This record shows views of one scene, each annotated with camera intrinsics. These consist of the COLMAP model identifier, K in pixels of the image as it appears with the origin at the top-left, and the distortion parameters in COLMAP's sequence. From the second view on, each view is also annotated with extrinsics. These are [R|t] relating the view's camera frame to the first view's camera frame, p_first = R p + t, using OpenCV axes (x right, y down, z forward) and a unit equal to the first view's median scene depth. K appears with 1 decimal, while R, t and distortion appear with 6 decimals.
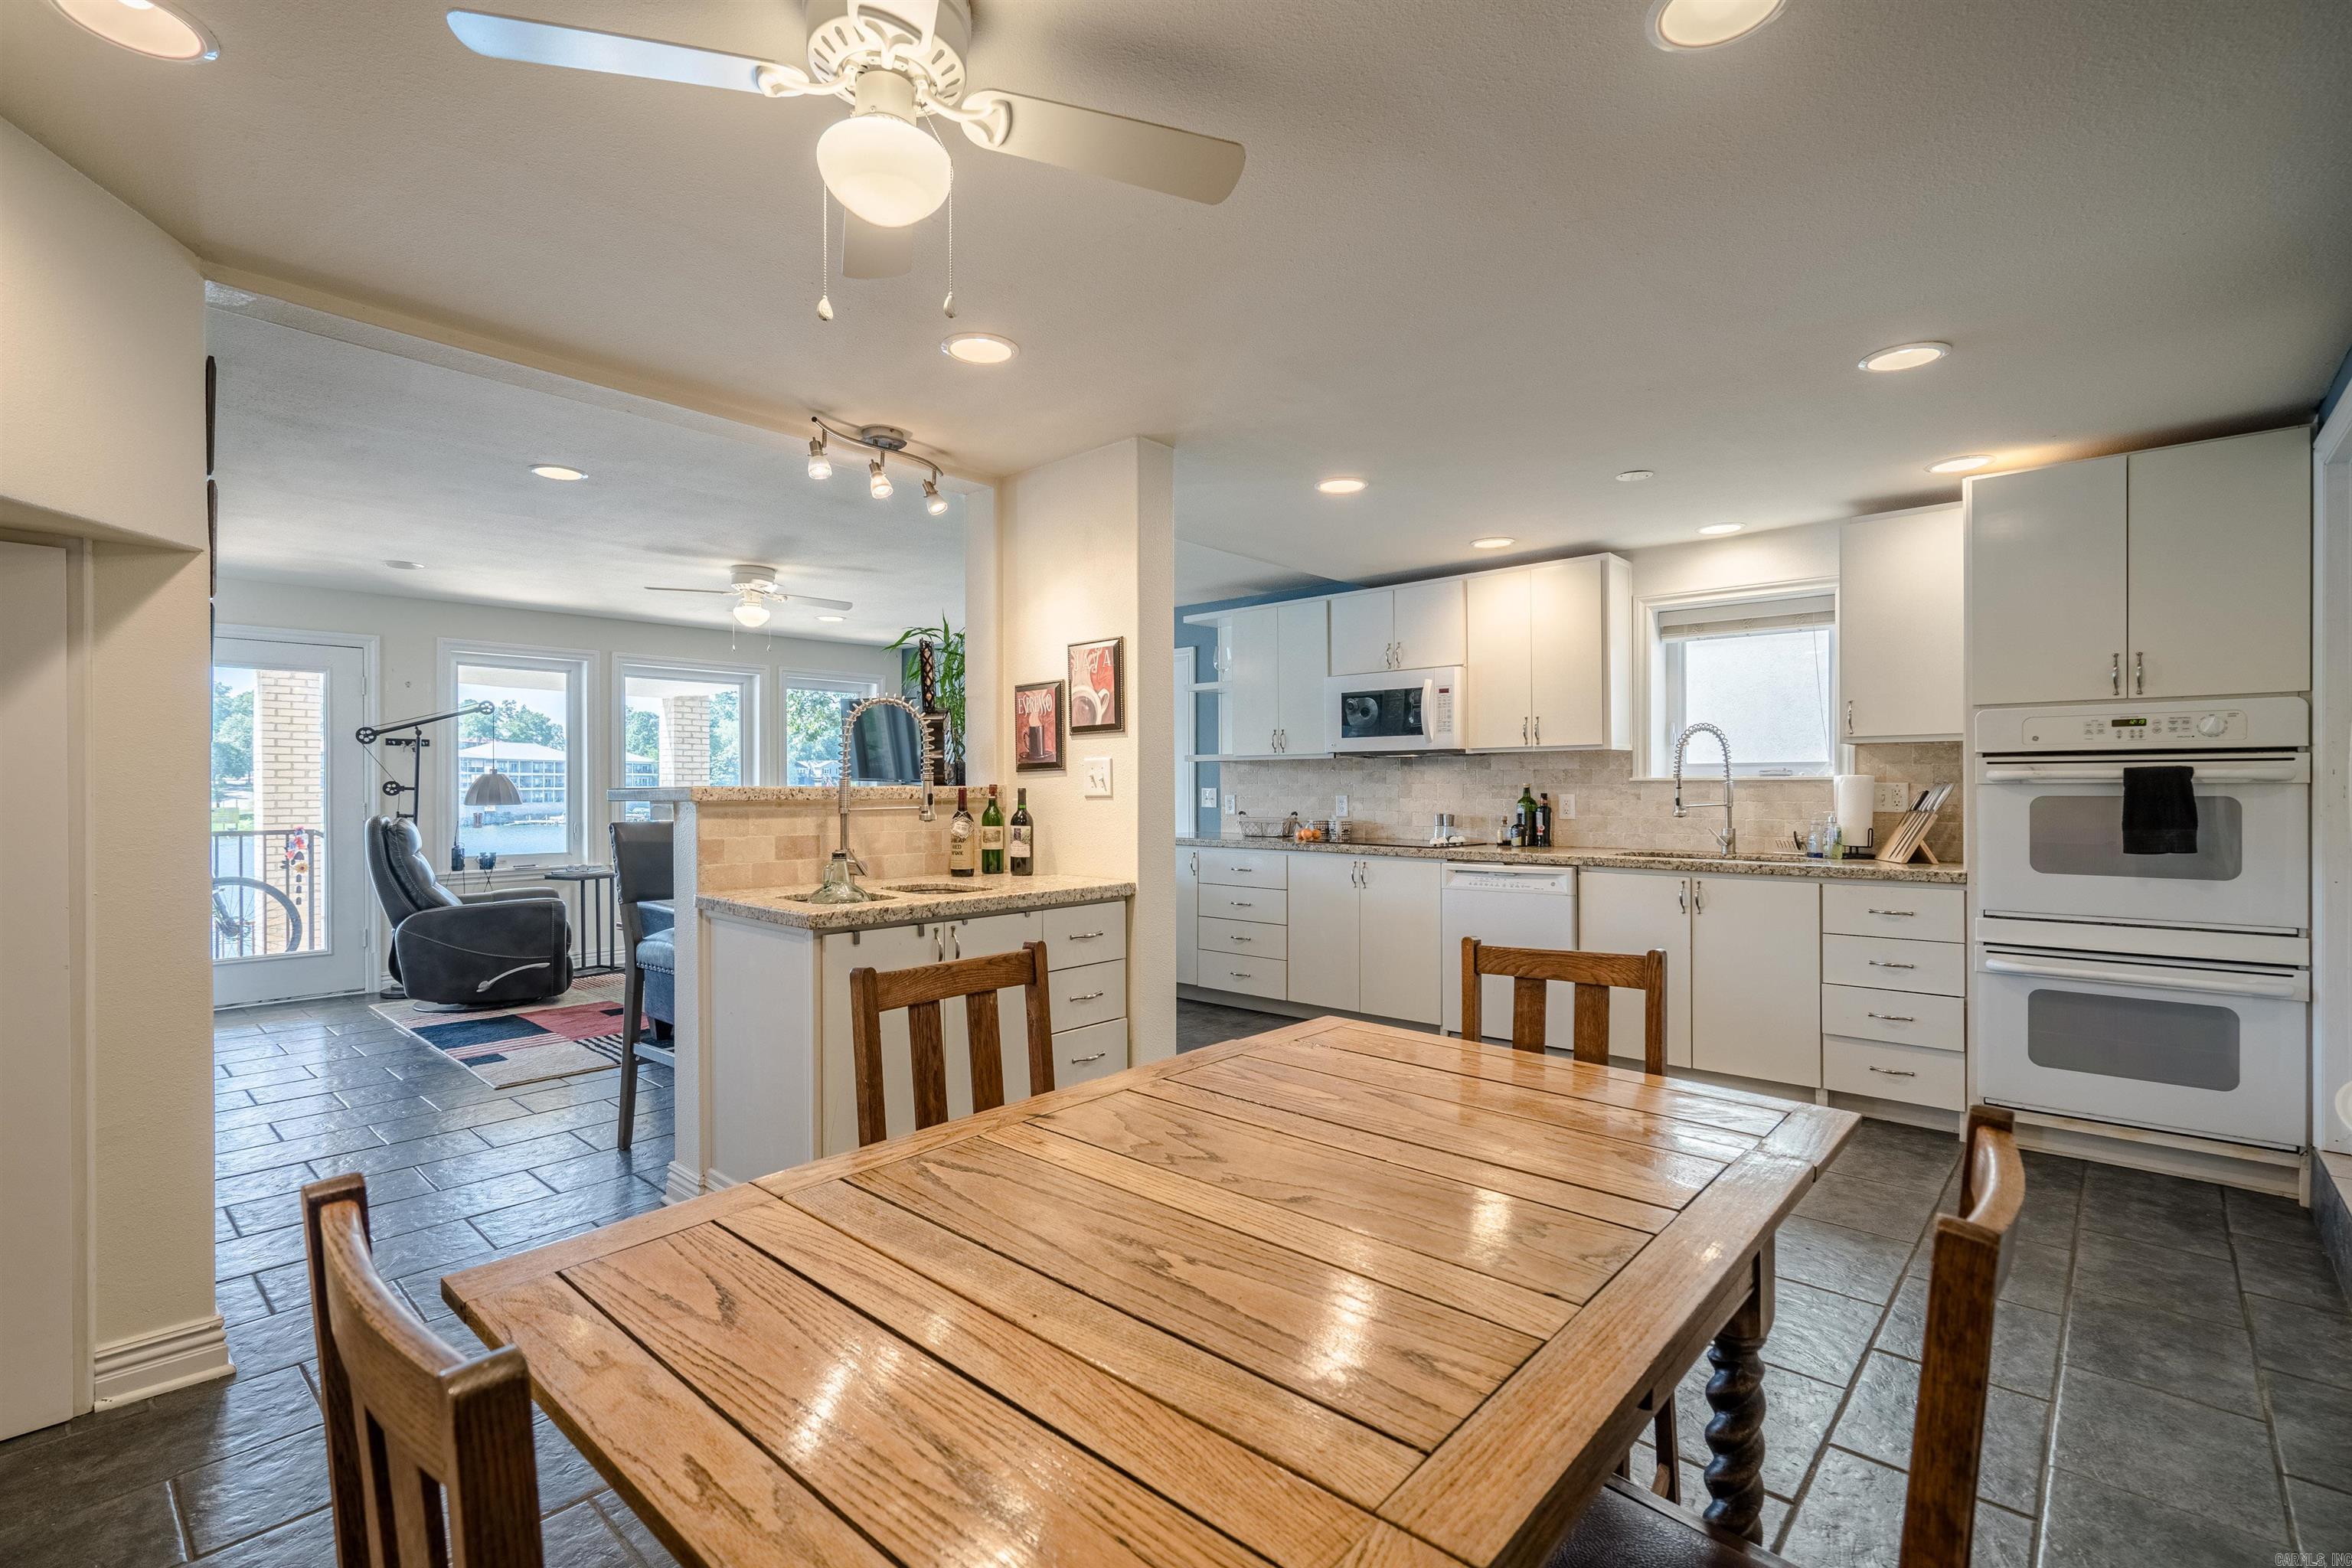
lens RADIAL K [[1068.4, 0, 1170.4], [0, 1068.4, 786.2], [0, 0, 1]] dist [-0.002336, 0.003504]
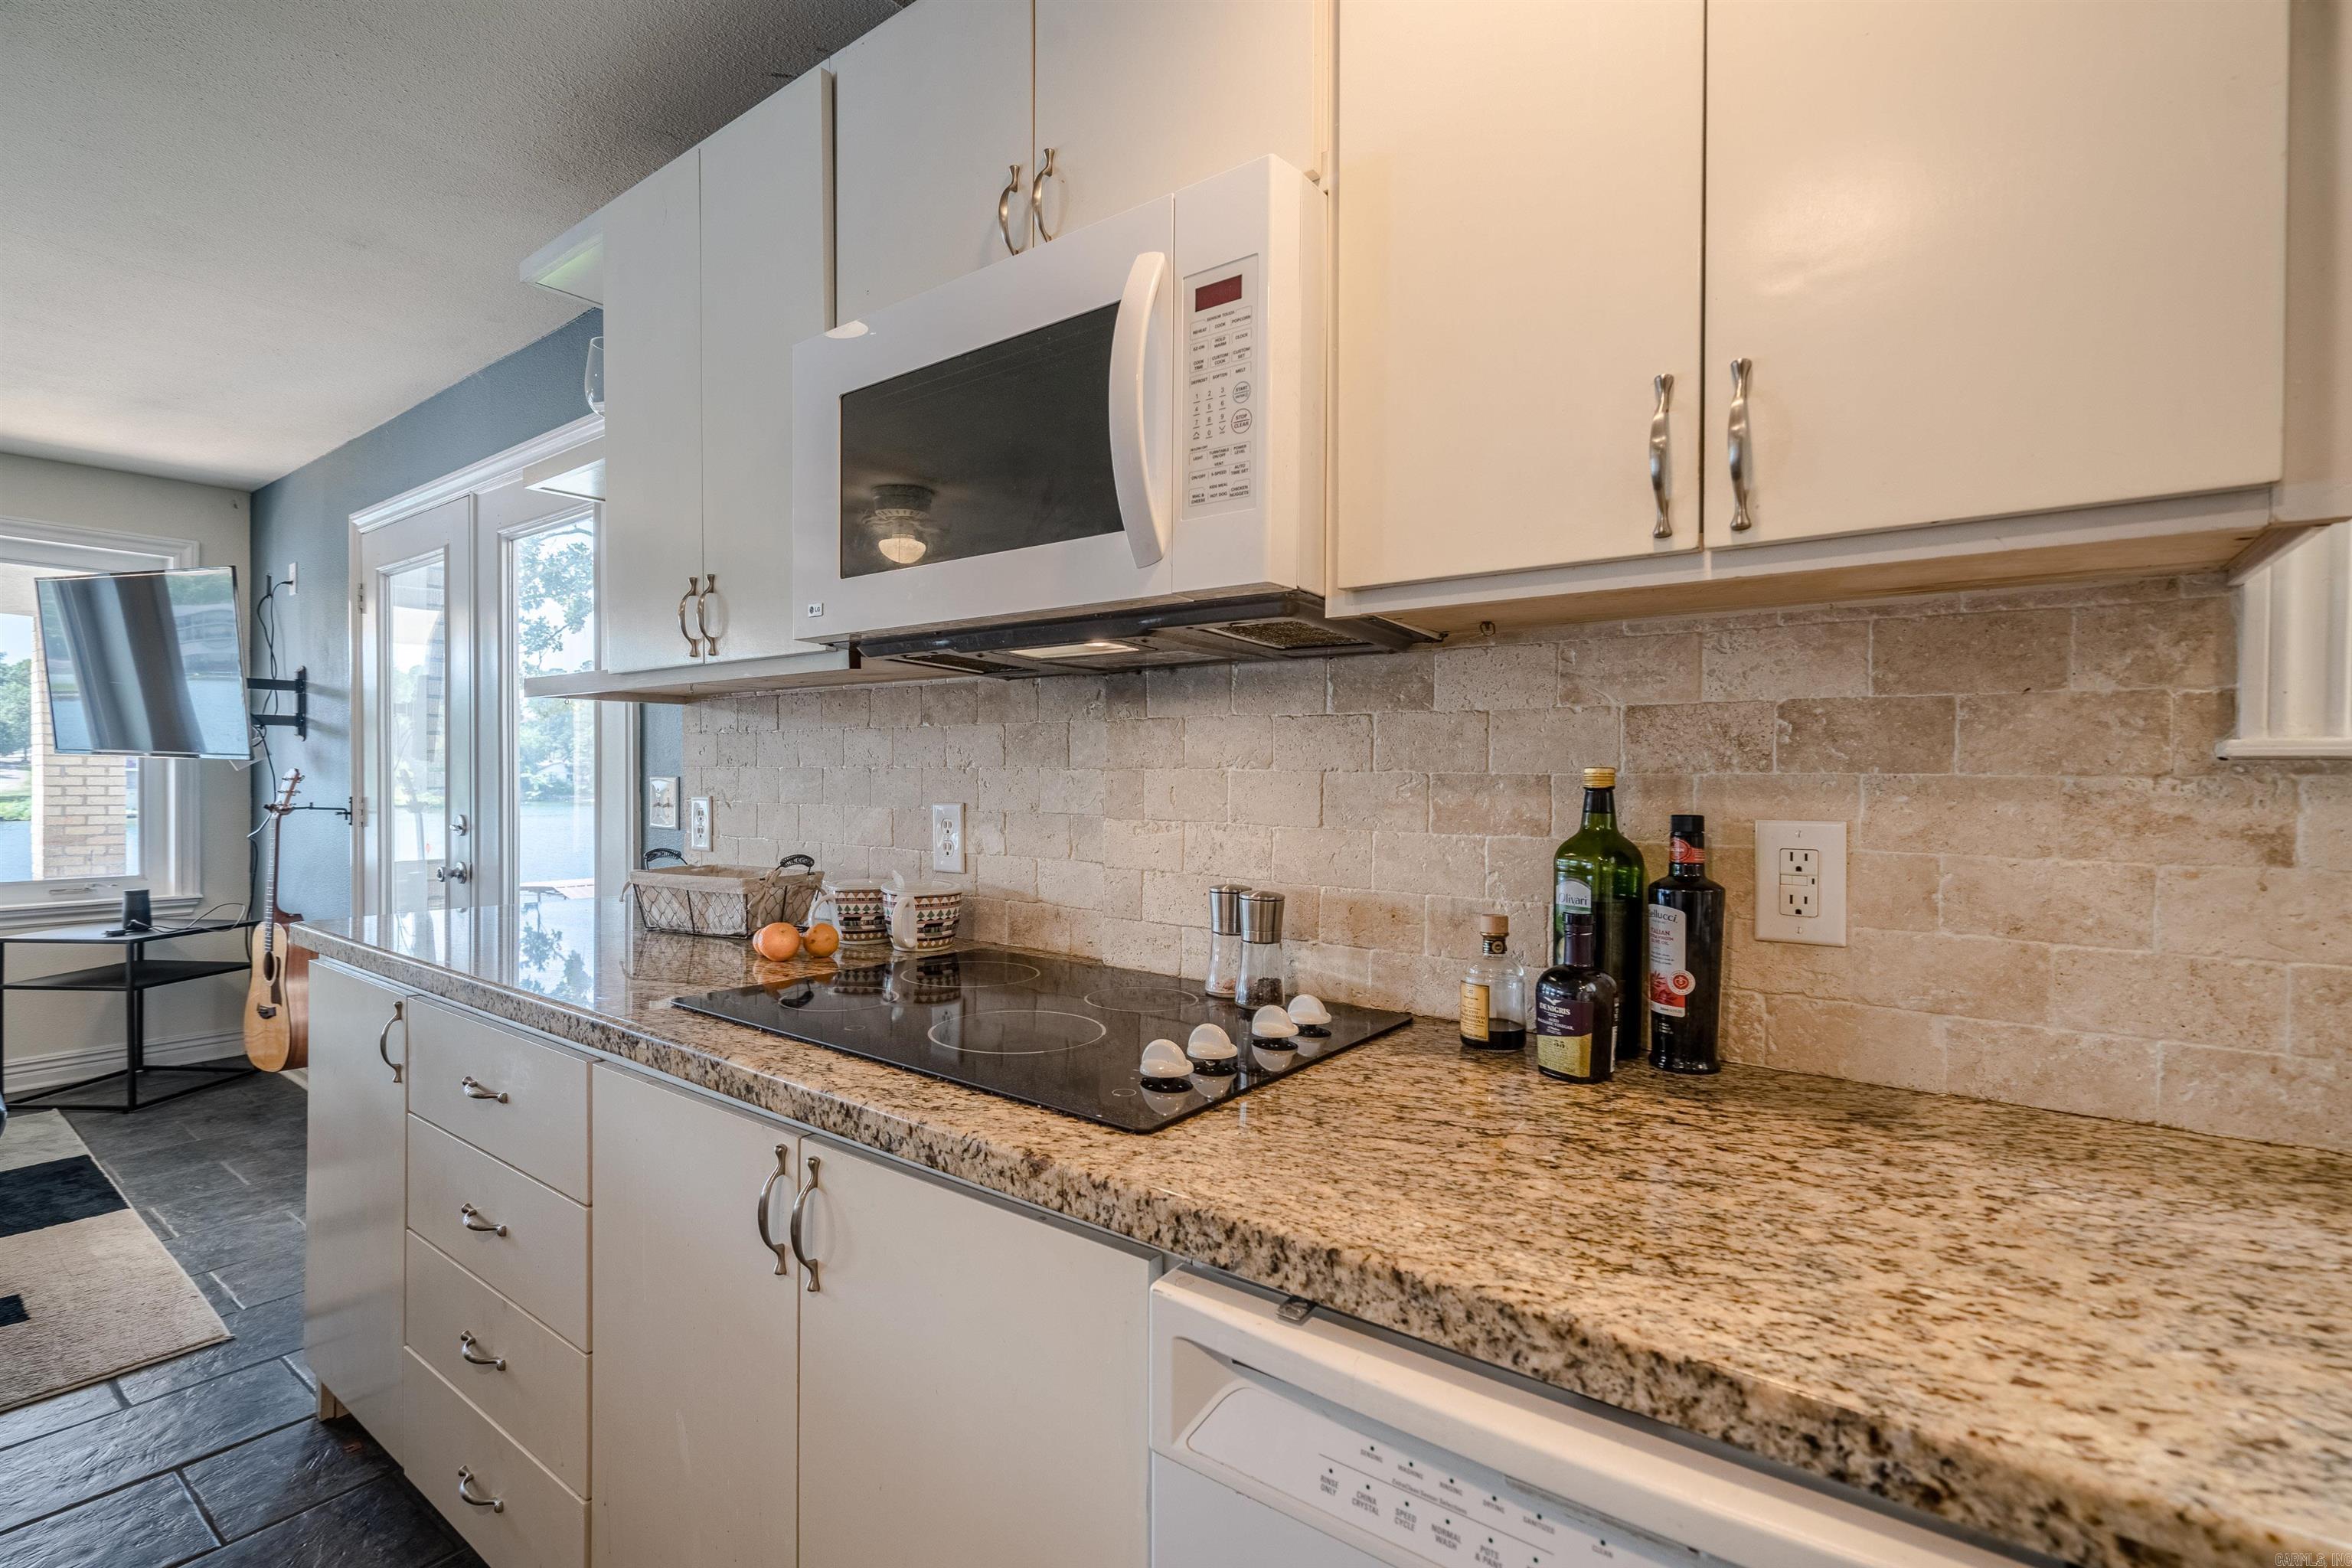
lens RADIAL K [[1068.4, 0, 1176.0], [0, 1068.4, 782.1], [0, 0, 1]] dist [-0.002336, 0.003504]
pose [[0.995097, 0.009444, 0.098453, 0.241263], [-0.010029, 0.999935, 0.005447, -0.000029], [-0.098395, -0.006408, 0.995127, 0.844132]]
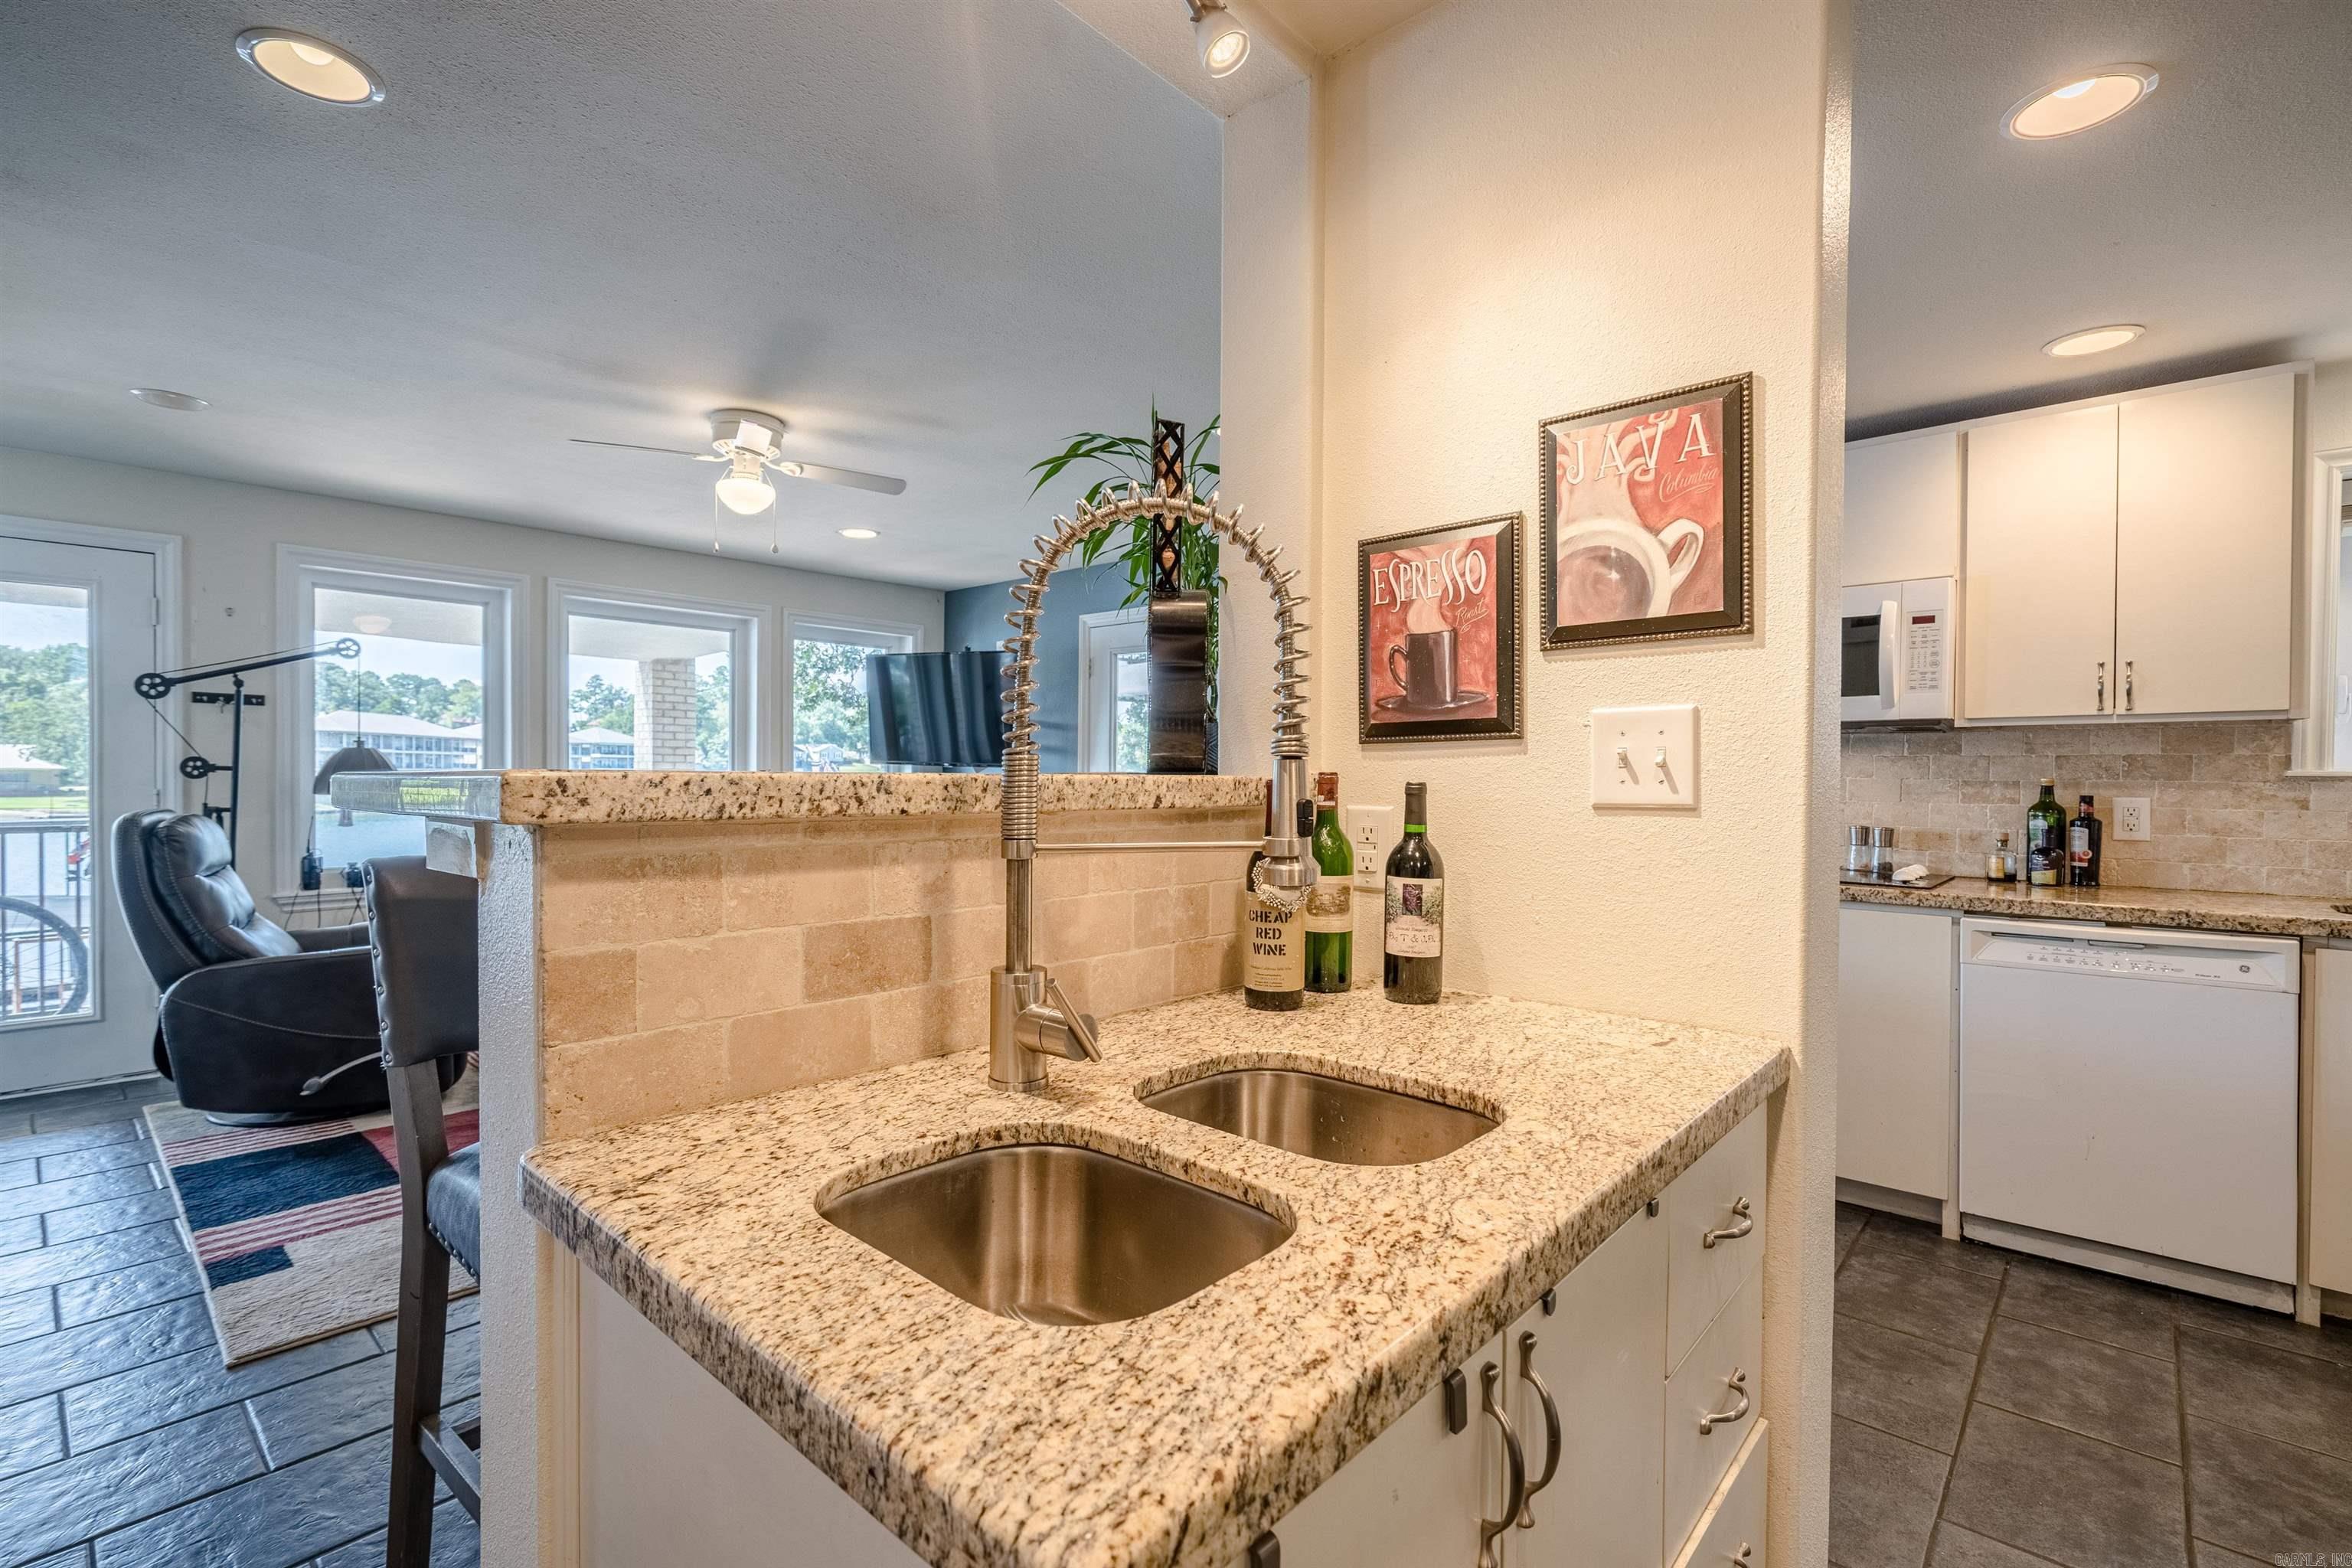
lens RADIAL K [[1068.4, 0, 1171.4], [0, 1068.4, 784.3], [0, 0, 1]] dist [-0.002336, 0.003504]
pose [[0.999945, 0.010001, 0.003204, -0.166464], [-0.010032, 0.999900, 0.009923, -0.000408], [-0.003104, -0.009954, 0.999946, 0.433172]]
